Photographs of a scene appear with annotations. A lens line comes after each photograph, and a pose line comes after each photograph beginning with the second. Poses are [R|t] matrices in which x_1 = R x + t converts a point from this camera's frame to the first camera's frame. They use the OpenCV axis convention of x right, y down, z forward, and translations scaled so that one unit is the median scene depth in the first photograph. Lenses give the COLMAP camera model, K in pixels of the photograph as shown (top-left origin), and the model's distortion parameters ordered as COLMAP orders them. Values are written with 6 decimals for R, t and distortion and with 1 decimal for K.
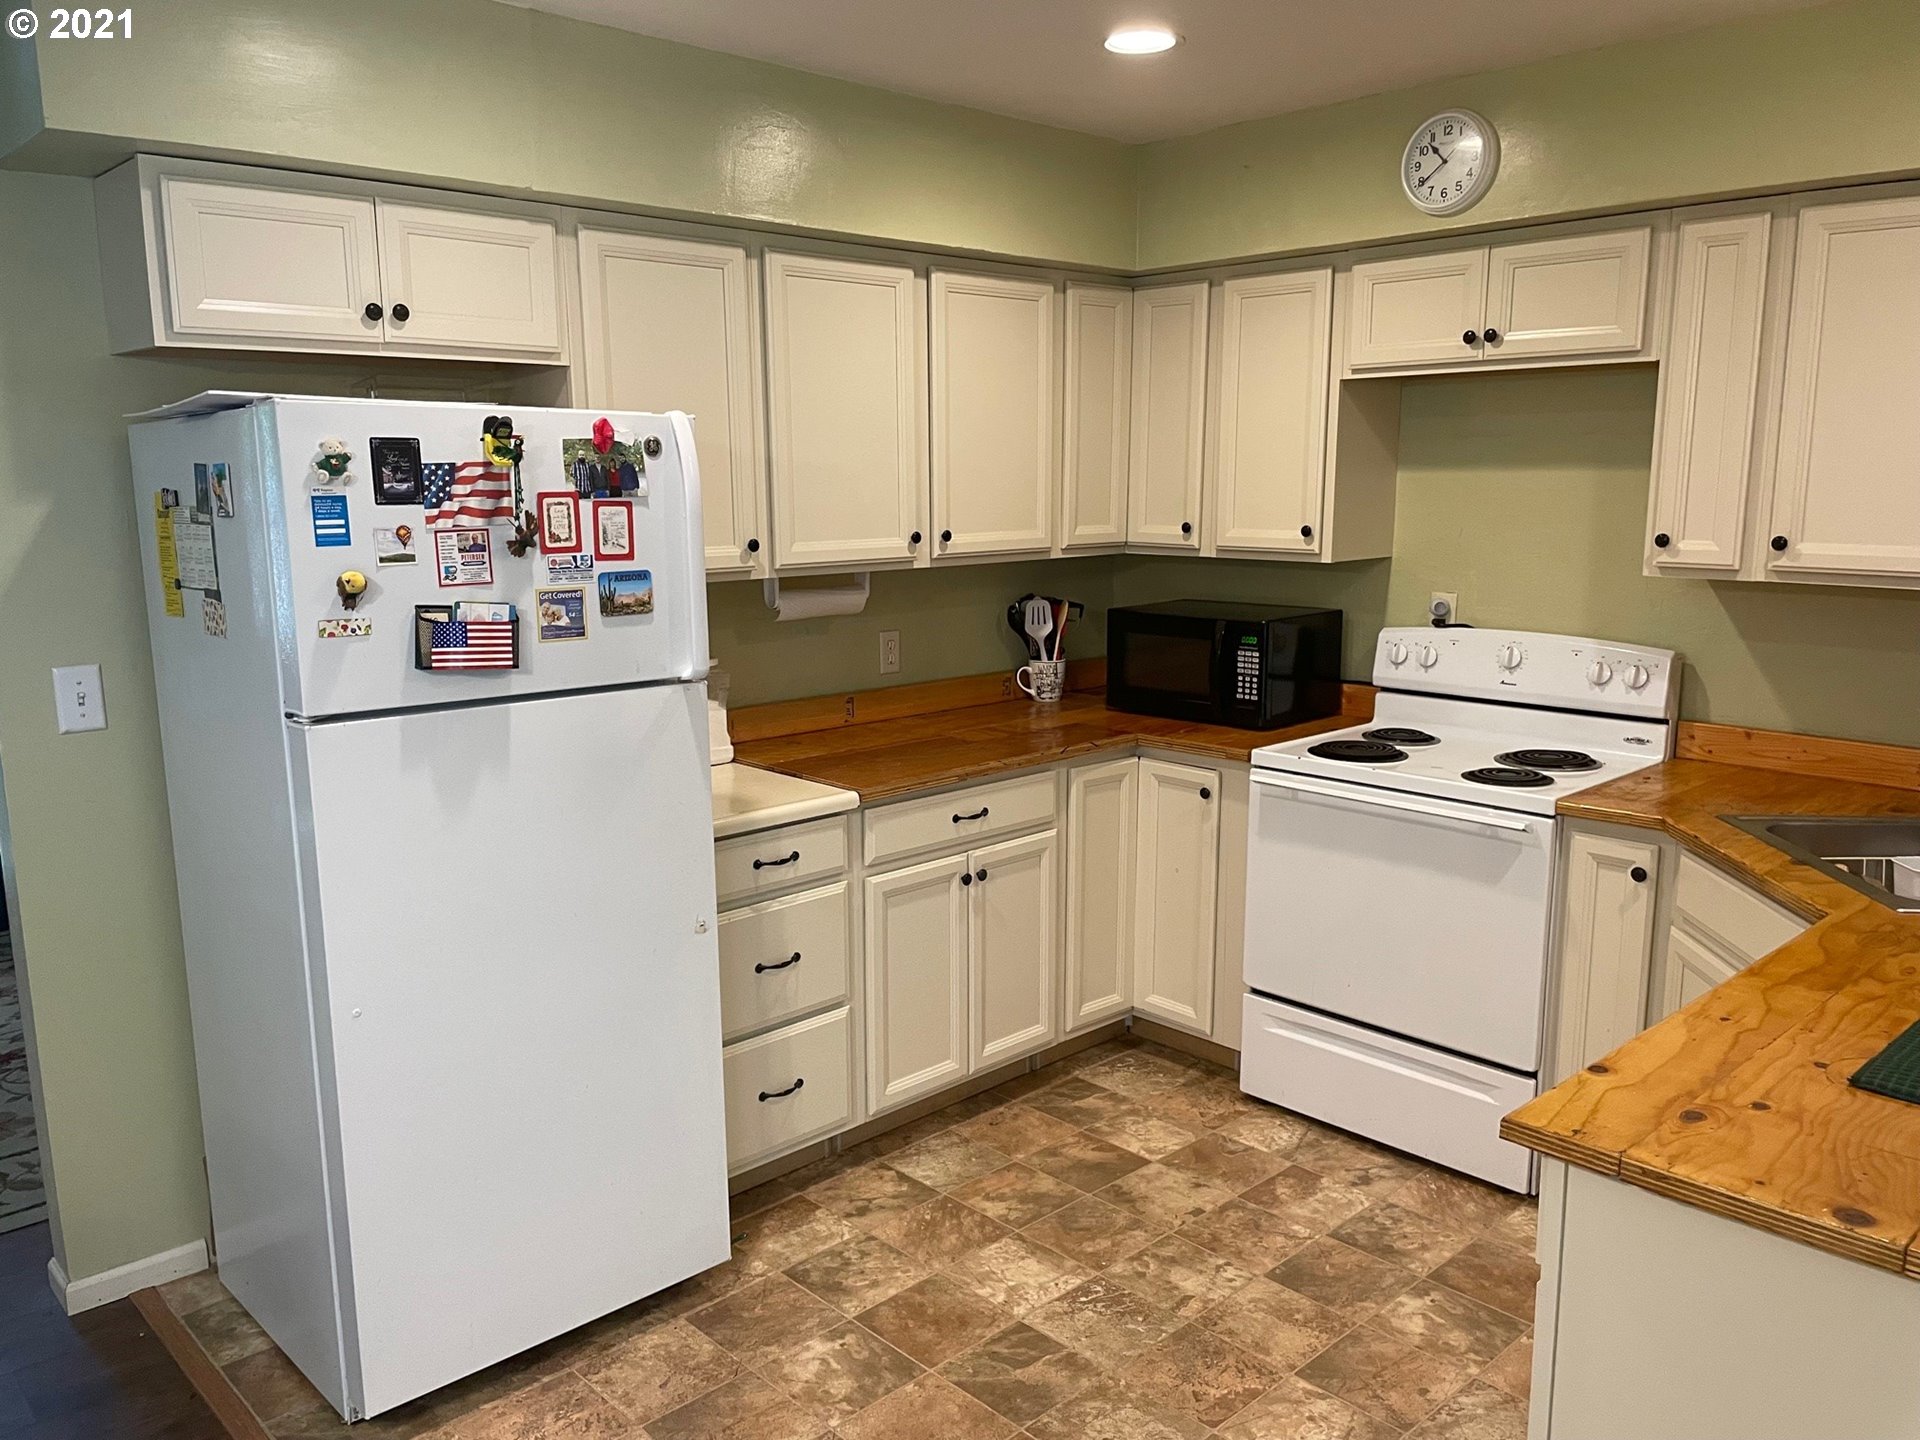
lens RADIAL K [[1488.2, 0, 966.1], [0, 1488.2, 729.6], [0, 0, 1]] dist [0.062252, -0.022882]
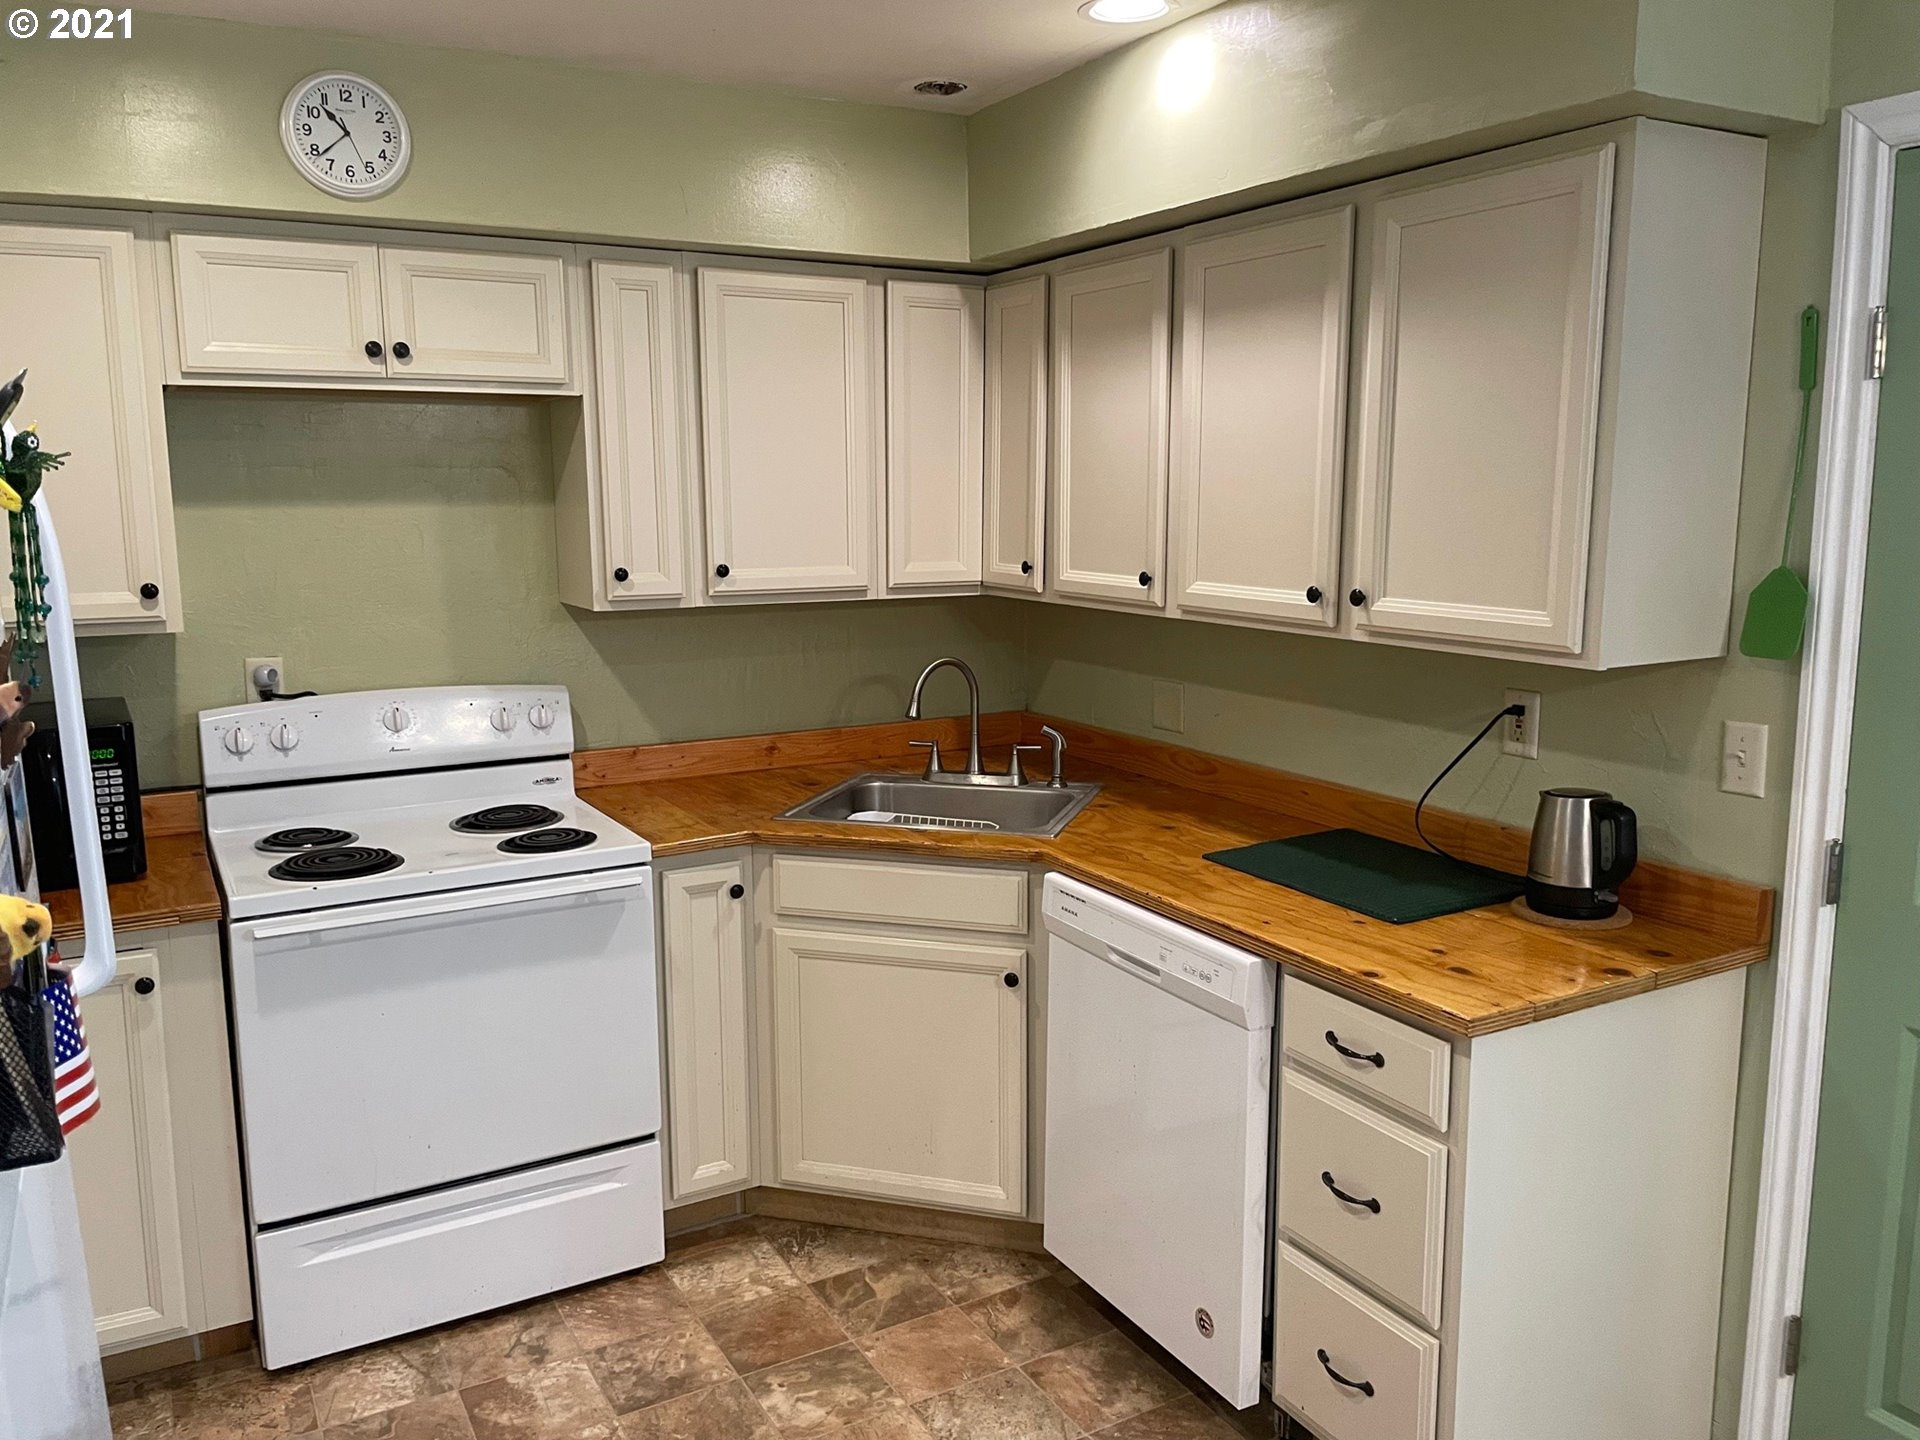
lens RADIAL K [[1488.2, 0, 964.1], [0, 1488.2, 709.9], [0, 0, 1]] dist [0.062252, -0.022882]
pose [[0.252315, -0.142239, 0.957134, -0.432453], [0.178427, 0.979015, 0.098454, -0.090057], [-0.951052, 0.145937, 0.272400, 0.500983]]
